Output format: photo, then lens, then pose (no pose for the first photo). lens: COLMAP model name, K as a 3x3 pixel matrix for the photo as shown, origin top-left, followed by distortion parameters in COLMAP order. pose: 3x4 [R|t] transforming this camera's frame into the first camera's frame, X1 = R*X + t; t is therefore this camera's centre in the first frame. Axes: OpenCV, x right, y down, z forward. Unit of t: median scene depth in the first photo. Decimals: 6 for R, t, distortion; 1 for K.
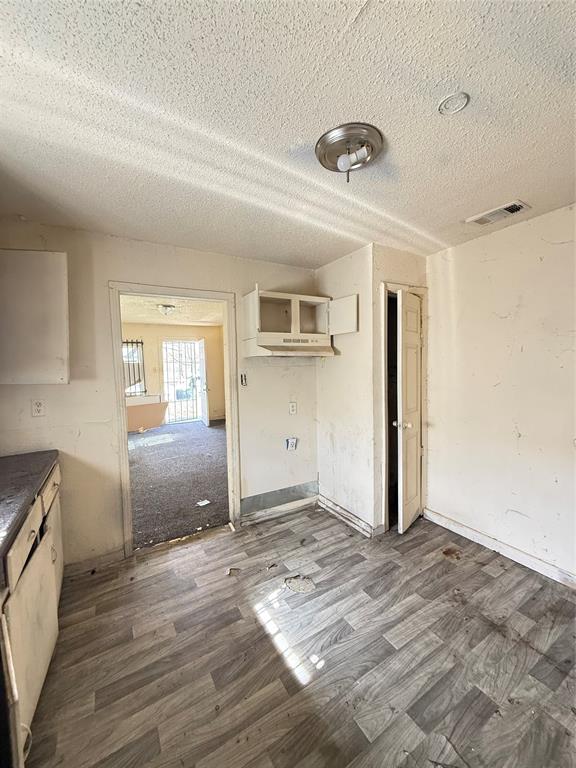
lens RADIAL K [[306.2, 0, 289.8], [0, 306.2, 383.8], [0, 0, 1]] dist [0.001504, 0.000027]
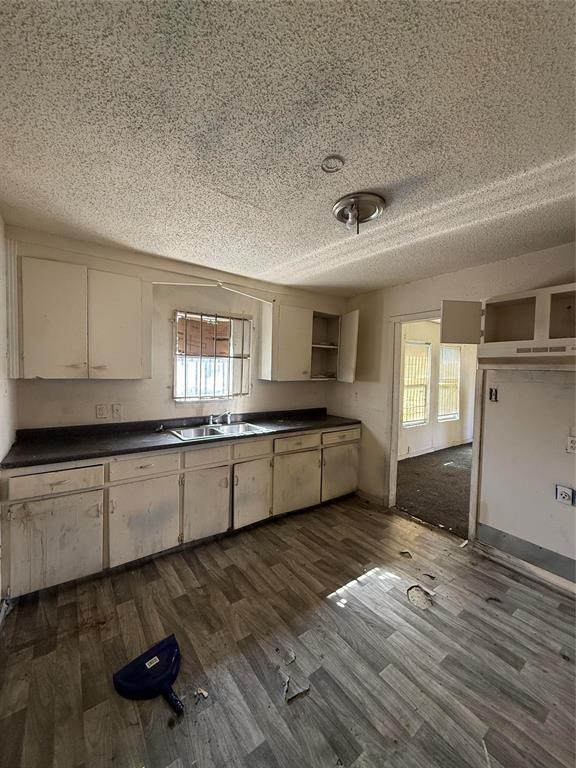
lens RADIAL K [[306.2, 0, 284.1], [0, 306.2, 381.4], [0, 0, 1]] dist [0.001504, 0.000027]
pose [[0.075357, 0.060027, -0.995348, 0.956652], [-0.086702, 0.994800, 0.053430, -0.063748], [0.993380, 0.082272, 0.080170, 0.421900]]
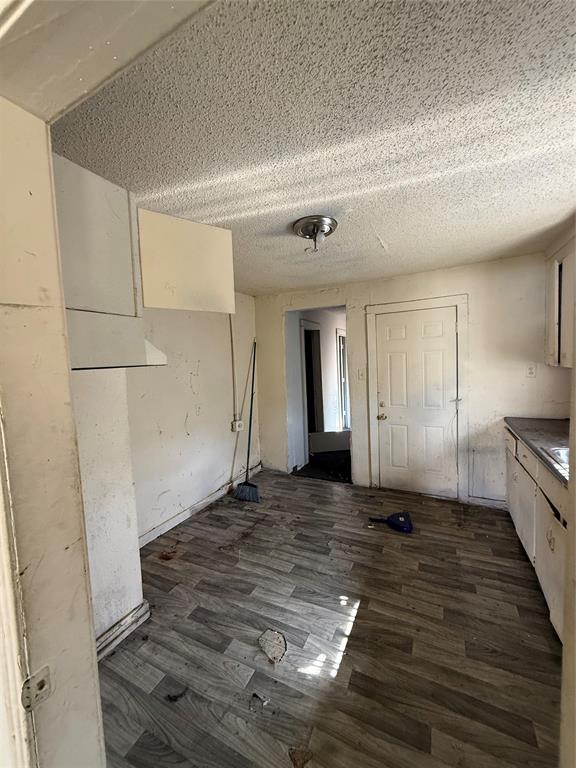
lens RADIAL K [[306.2, 0, 289.5], [0, 306.2, 381.7], [0, 0, 1]] dist [0.001504, 0.000027]
pose [[-0.539266, -0.018401, 0.841935, -0.660999], [0.103166, 0.990787, 0.087732, -0.102552], [-0.835793, 0.134170, -0.532399, 1.300512]]
